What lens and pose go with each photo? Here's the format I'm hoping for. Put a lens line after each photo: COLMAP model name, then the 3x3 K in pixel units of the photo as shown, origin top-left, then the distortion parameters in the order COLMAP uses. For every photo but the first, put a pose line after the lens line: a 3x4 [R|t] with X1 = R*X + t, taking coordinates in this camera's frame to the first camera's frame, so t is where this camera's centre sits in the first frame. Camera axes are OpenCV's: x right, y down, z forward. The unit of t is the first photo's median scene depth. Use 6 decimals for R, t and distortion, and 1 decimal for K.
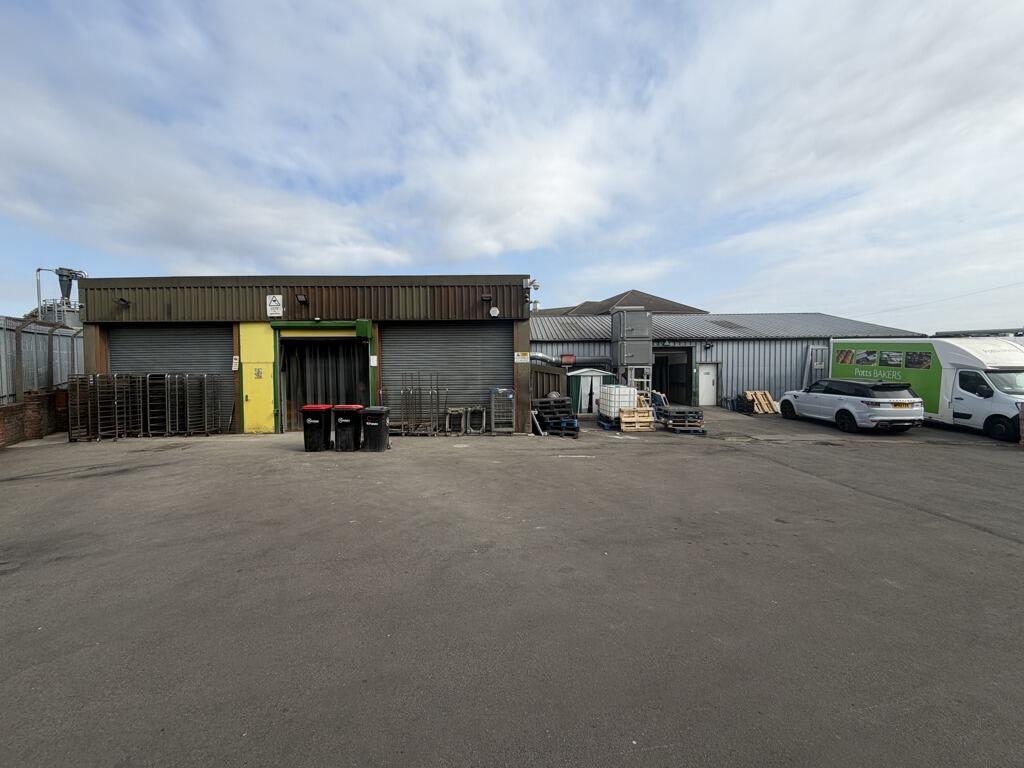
lens RADIAL K [[419.1, 0, 513.9], [0, 419.1, 382.1], [0, 0, 1]] dist [-0.004903, -0.000514]
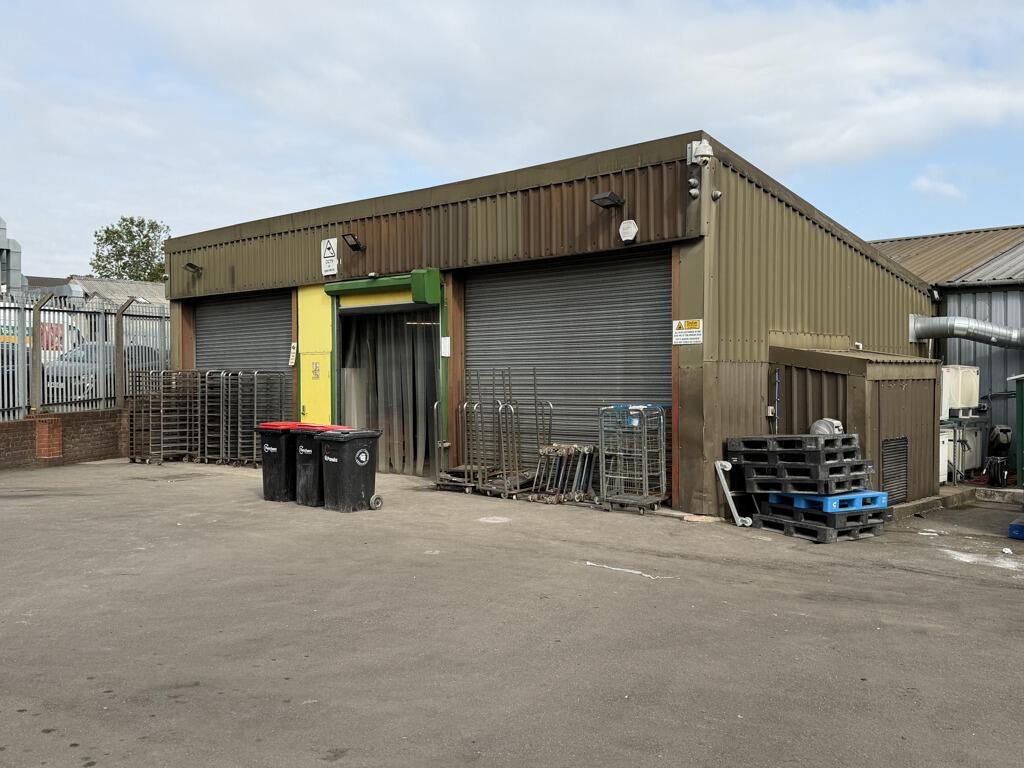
lens RADIAL K [[940.9, 0, 512.3], [0, 940.9, 389.4], [0, 0, 1]] dist [0.073695, 0.000000]
pose [[0.733969, 0.013366, -0.679051, 0.536845], [-0.018854, 0.999822, -0.000700, 0.002334], [0.678921, 0.013317, 0.734091, 0.192517]]
